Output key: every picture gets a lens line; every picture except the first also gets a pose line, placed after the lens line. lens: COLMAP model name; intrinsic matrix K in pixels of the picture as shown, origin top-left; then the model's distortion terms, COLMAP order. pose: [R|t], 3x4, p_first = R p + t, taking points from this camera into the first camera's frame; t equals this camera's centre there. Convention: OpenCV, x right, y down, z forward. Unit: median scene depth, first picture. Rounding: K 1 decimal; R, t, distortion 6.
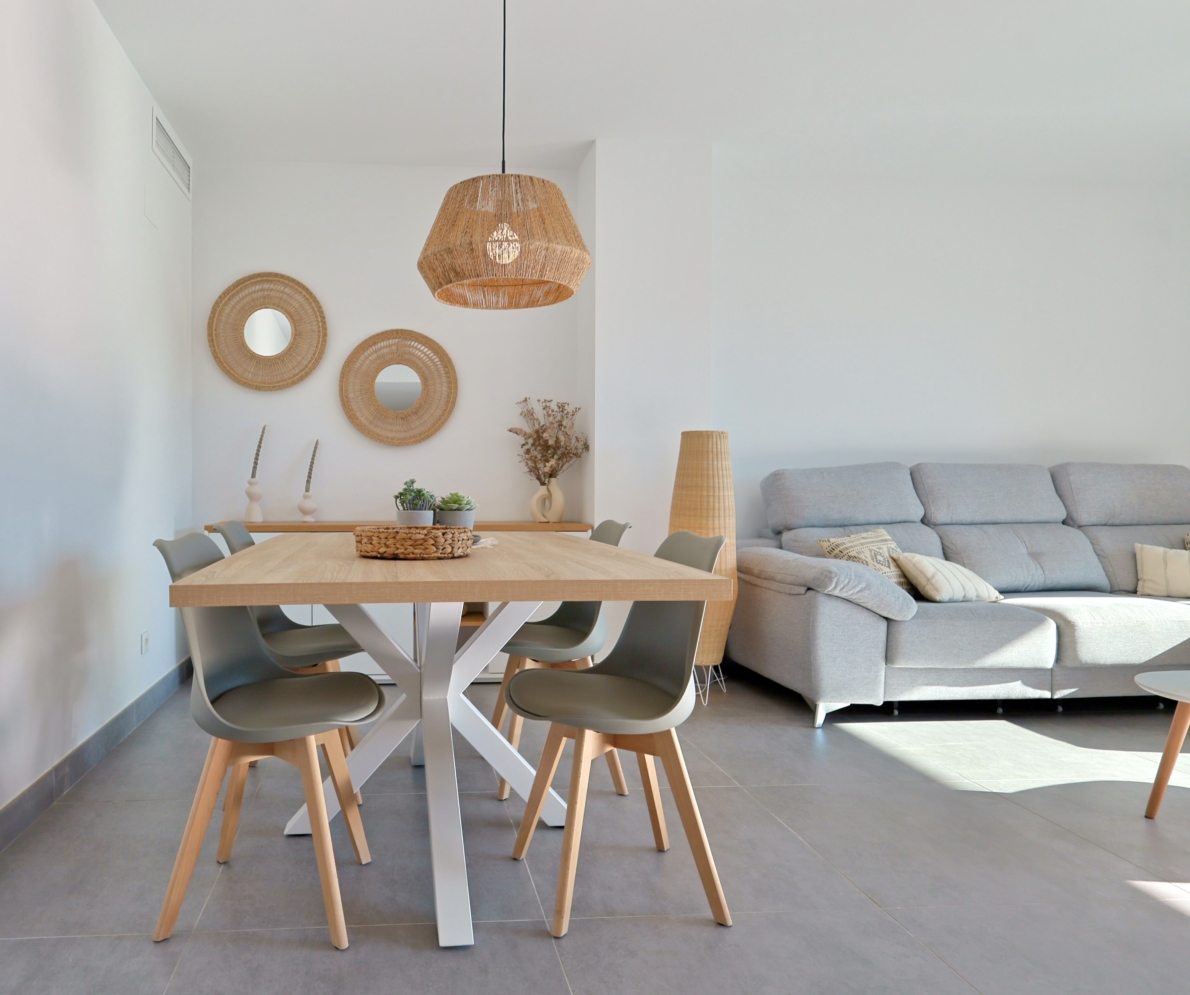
lens RADIAL K [[819.2, 0, 448.9], [0, 819.2, 493.4], [0, 0, 1]] dist [0.002934, -0.007803]
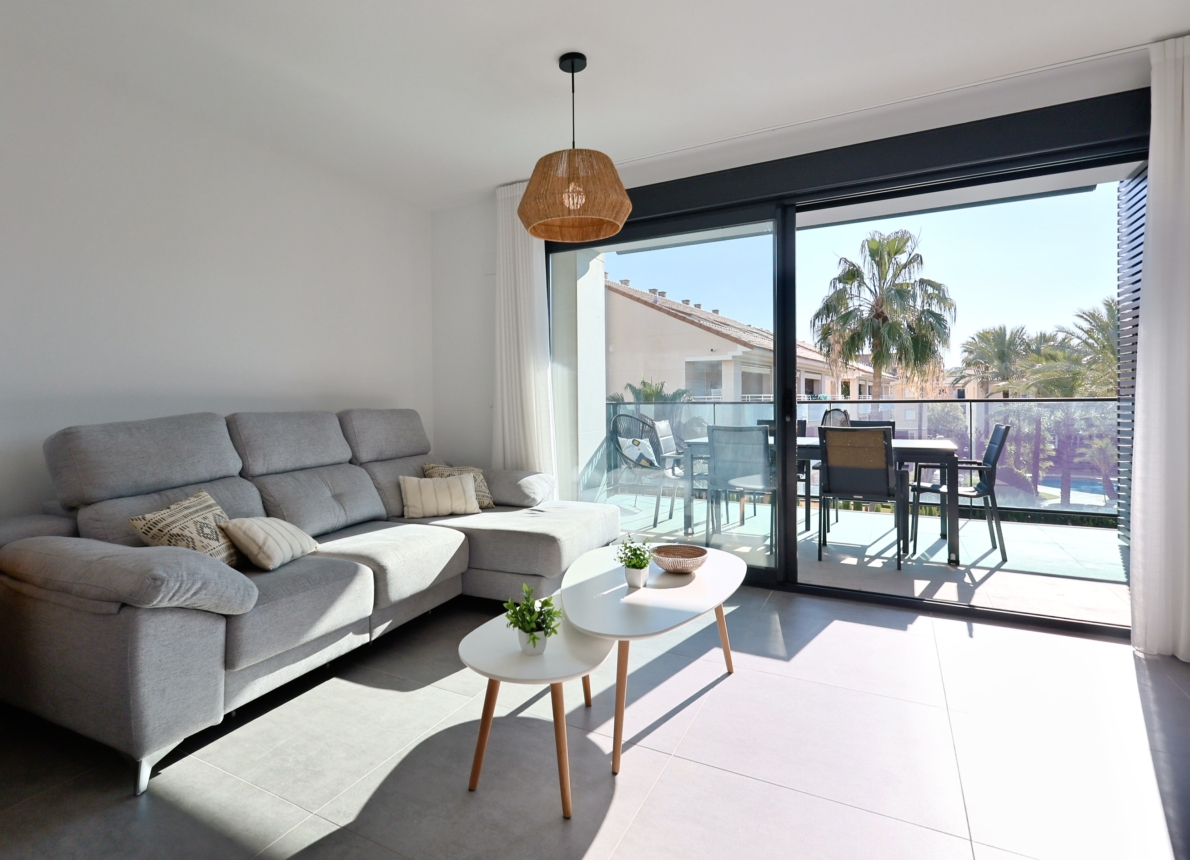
lens RADIAL K [[626.4, 0, 508.5], [0, 626.4, 413.9], [0, 0, 1]] dist [0.017539, 0.000321]
pose [[0.544997, -0.025910, 0.838037, 0.140229], [0.016095, 0.999662, 0.020440, -0.051789], [-0.838283, 0.002348, 0.545230, 0.357573]]
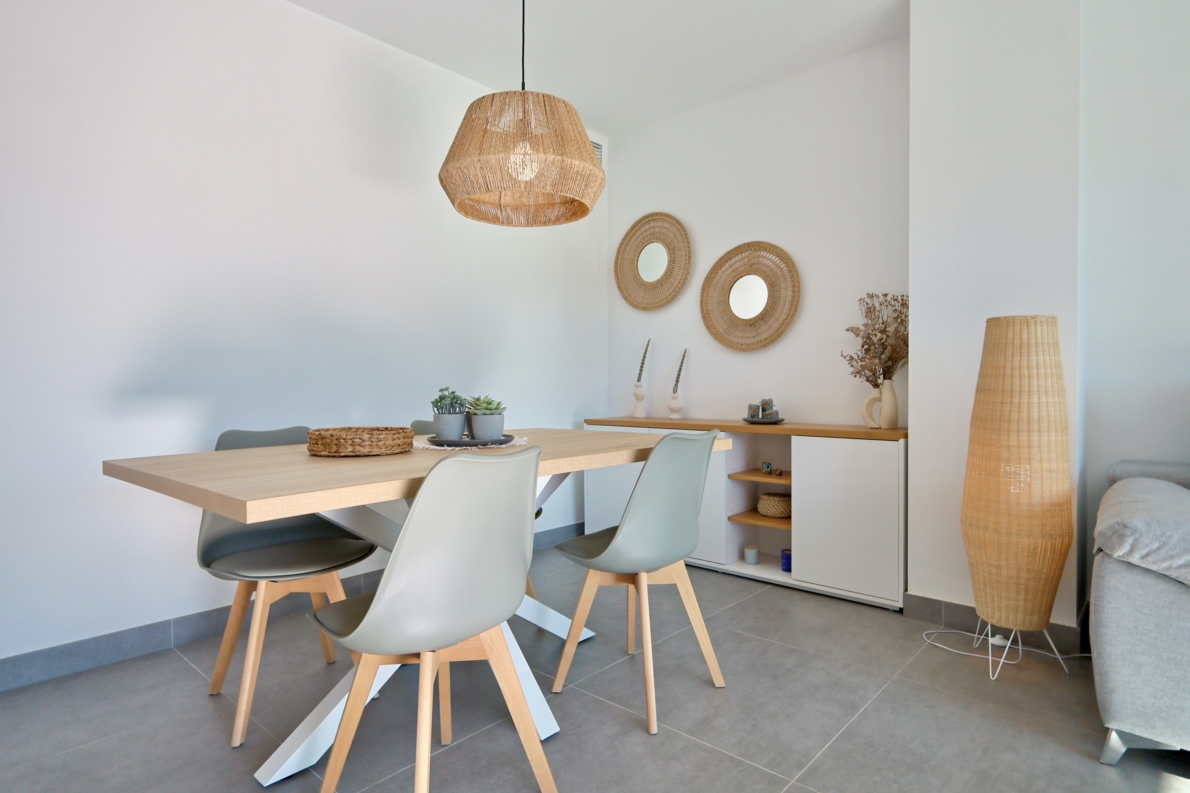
lens RADIAL K [[640.9, 0, 601.1], [0, 640.9, 395.0], [0, 0, 1]] dist [0.006507, -0.001585]
pose [[0.706276, 0.006302, -0.707909, 0.455221], [-0.000814, 0.999967, 0.008089, -0.008259], [0.707936, -0.005137, 0.706258, 0.310479]]
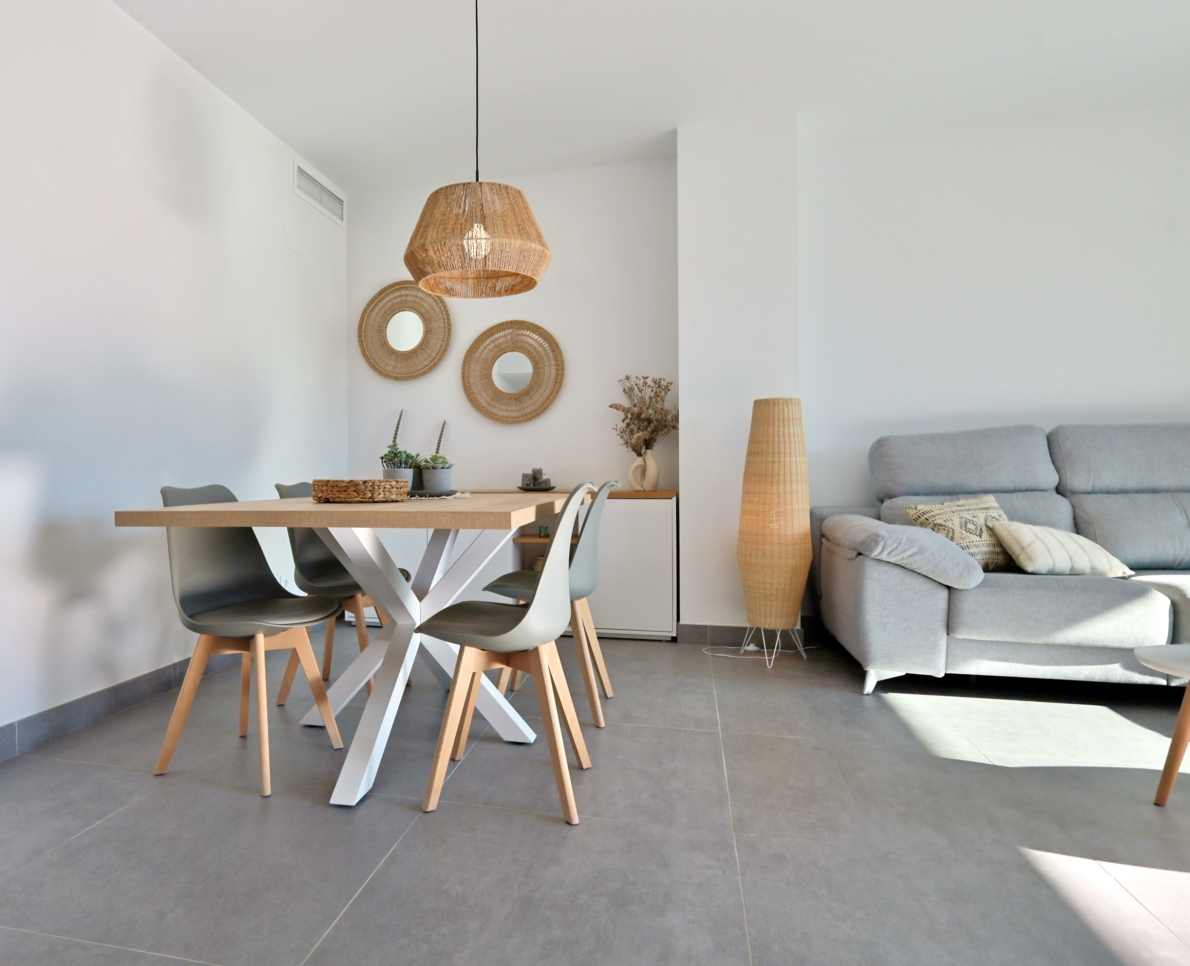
lens RADIAL K [[771.3, 0, 468.3], [0, 771.3, 478.4], [0, 0, 1]] dist [-0.004399, 0.001747]
pose [[0.945034, -0.006251, -0.326912, 0.261085], [0.005294, 0.999979, -0.003815, 0.024239], [0.326929, 0.001875, 0.945047, -0.027246]]
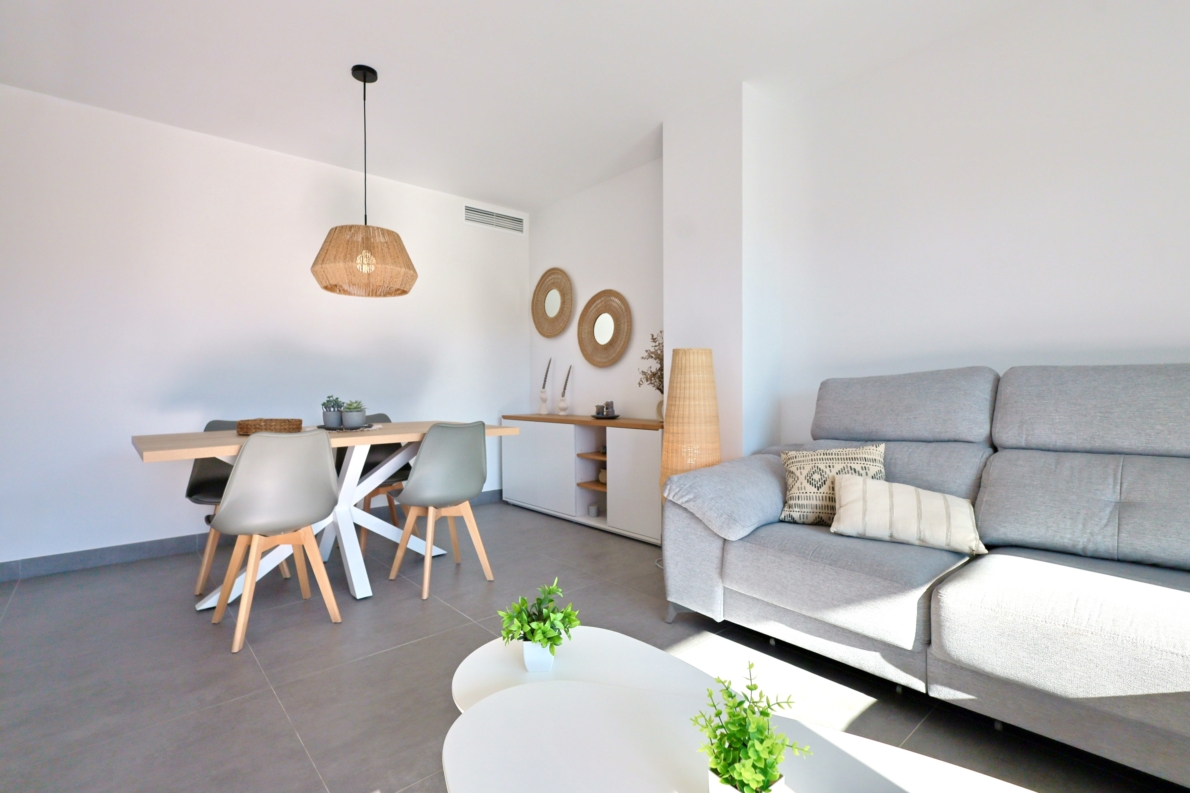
lens RADIAL K [[544.1, 0, 597.9], [0, 544.1, 394.9], [0, 0, 1]] dist [0.002120, -0.000071]
pose [[0.622929, 0.004848, -0.782264, 0.823233], [0.000710, 0.999977, 0.006763, -0.015978], [0.782278, -0.004768, 0.622911, 0.418812]]
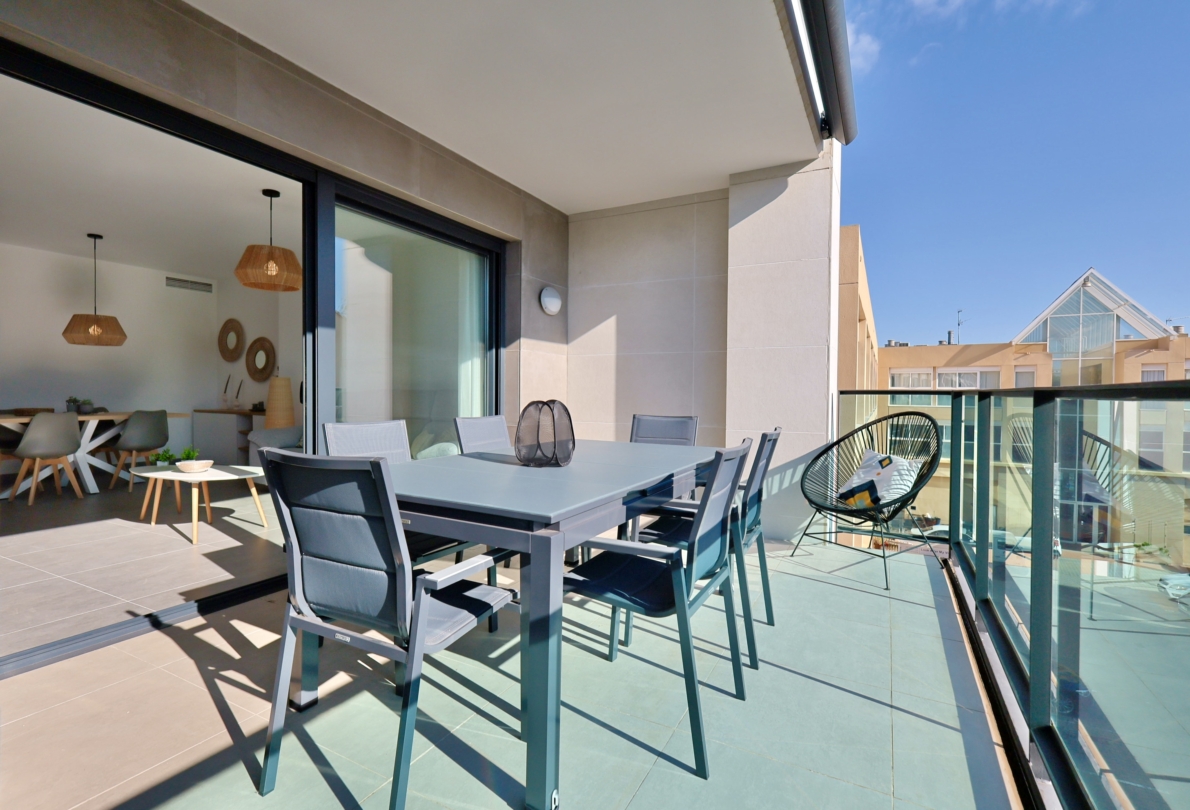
lens RADIAL K [[555.6, 0, 586.3], [0, 555.6, 404.0], [0, 0, 1]] dist [-0.000555, -0.000072]
pose [[0.860260, 0.018232, -0.509530, 1.990180], [-0.012580, 0.999815, 0.014537, -0.029998], [0.509701, -0.006095, 0.860330, 0.006875]]
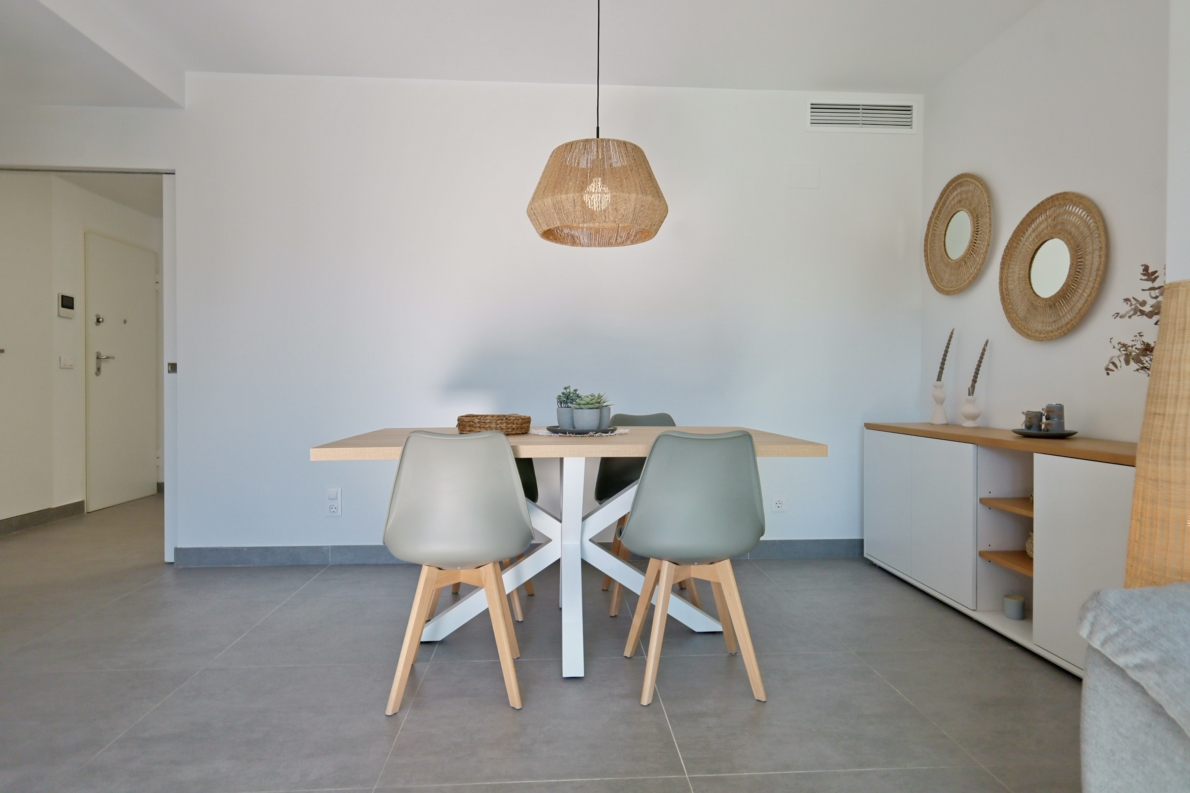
lens RADIAL K [[694.6, 0, 601.8], [0, 694.6, 393.7], [0, 0, 1]] dist [0.003635, -0.000663]
pose [[0.015871, 0.011021, -0.999813, 0.706873], [-0.009808, 0.999893, 0.010866, -0.010302], [0.999826, 0.009634, 0.015978, 0.630440]]
